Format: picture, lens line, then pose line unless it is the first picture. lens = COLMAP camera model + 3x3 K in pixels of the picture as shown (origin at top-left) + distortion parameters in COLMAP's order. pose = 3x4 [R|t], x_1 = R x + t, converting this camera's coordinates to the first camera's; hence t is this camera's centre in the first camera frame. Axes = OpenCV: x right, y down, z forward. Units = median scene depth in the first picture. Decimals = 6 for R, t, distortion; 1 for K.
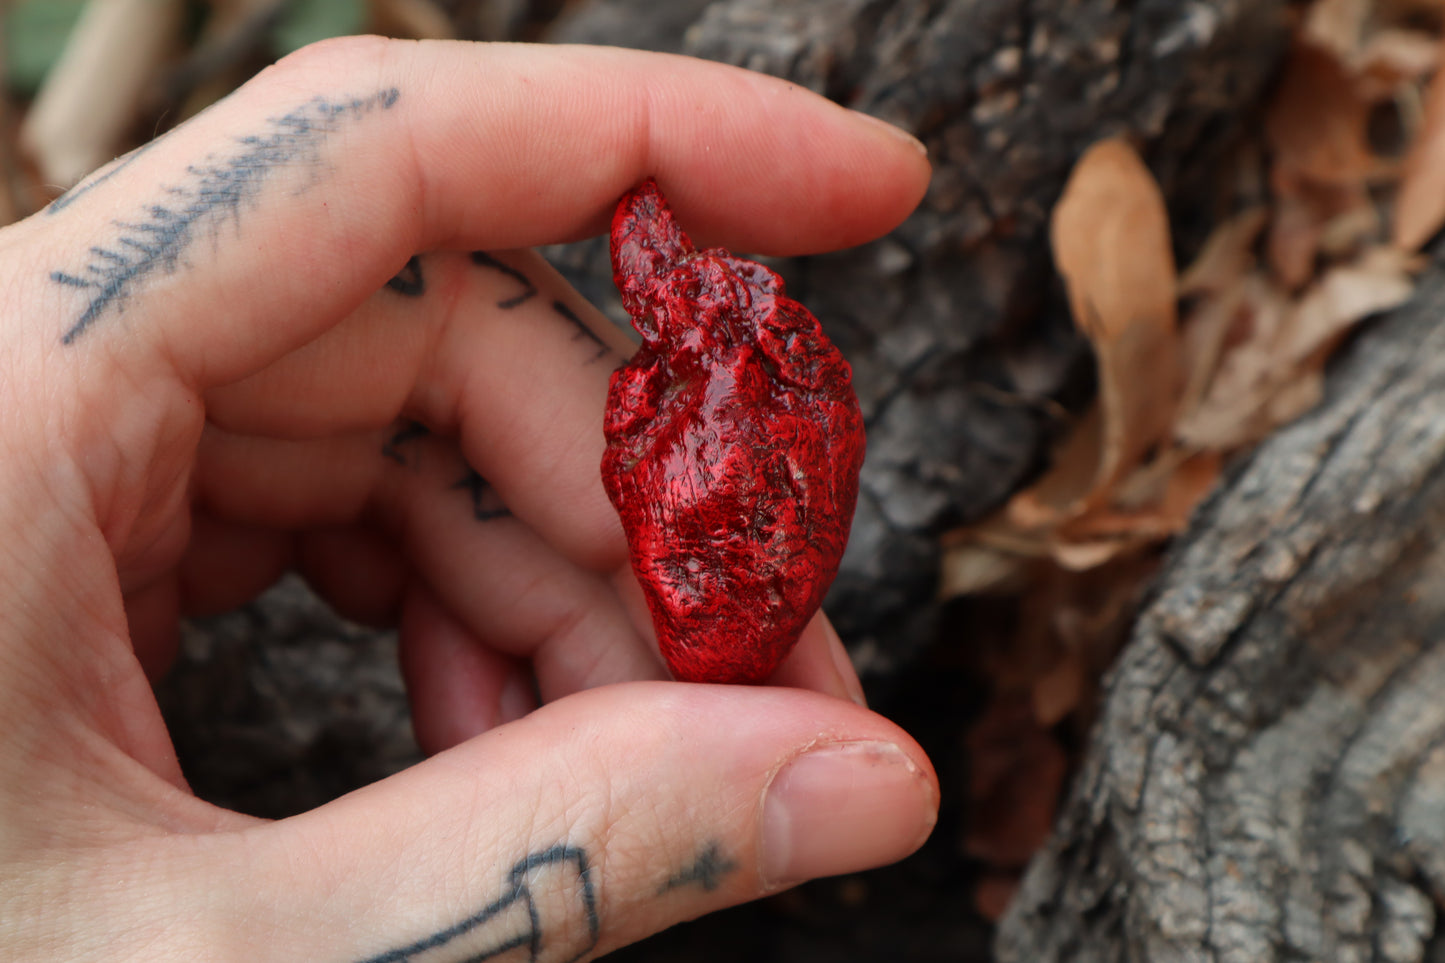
lens RADIAL K [[3171.3, 0, 724.2], [0, 3171.3, 484.2], [0, 0, 1]] dist [0.013235, 0.000000]
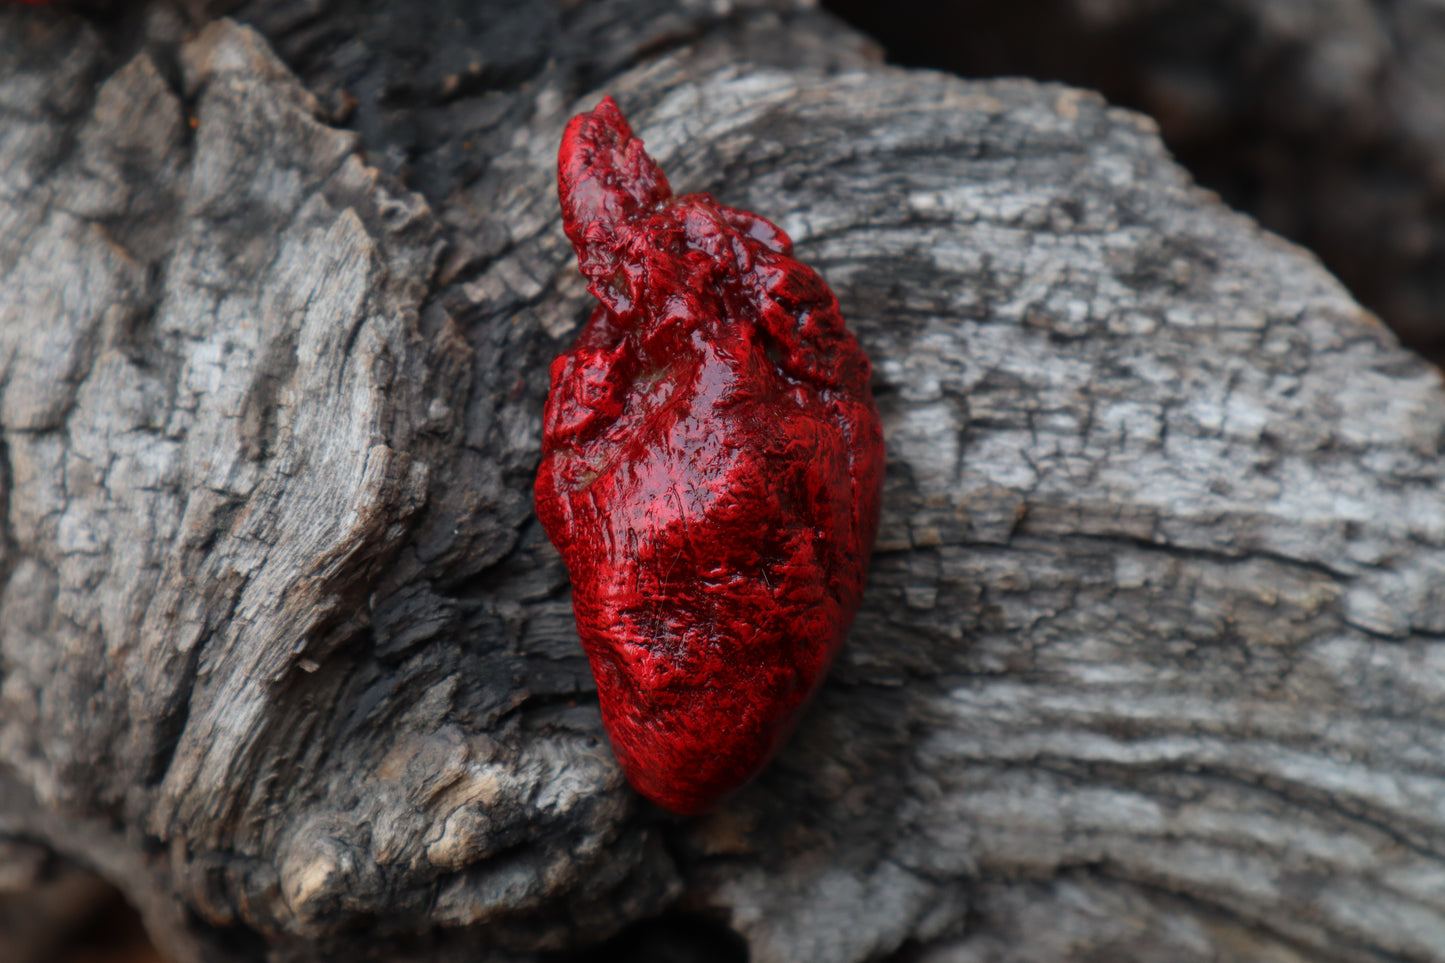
lens RADIAL K [[3171.3, 0, 719.4], [0, 3171.3, 475.9], [0, 0, 1]] dist [0.013235, 0.000000]
pose [[0.984210, 0.021940, 0.175638, -0.128073], [-0.011187, 0.998015, -0.061979, 0.037911], [-0.176649, 0.059035, 0.982502, 0.278295]]
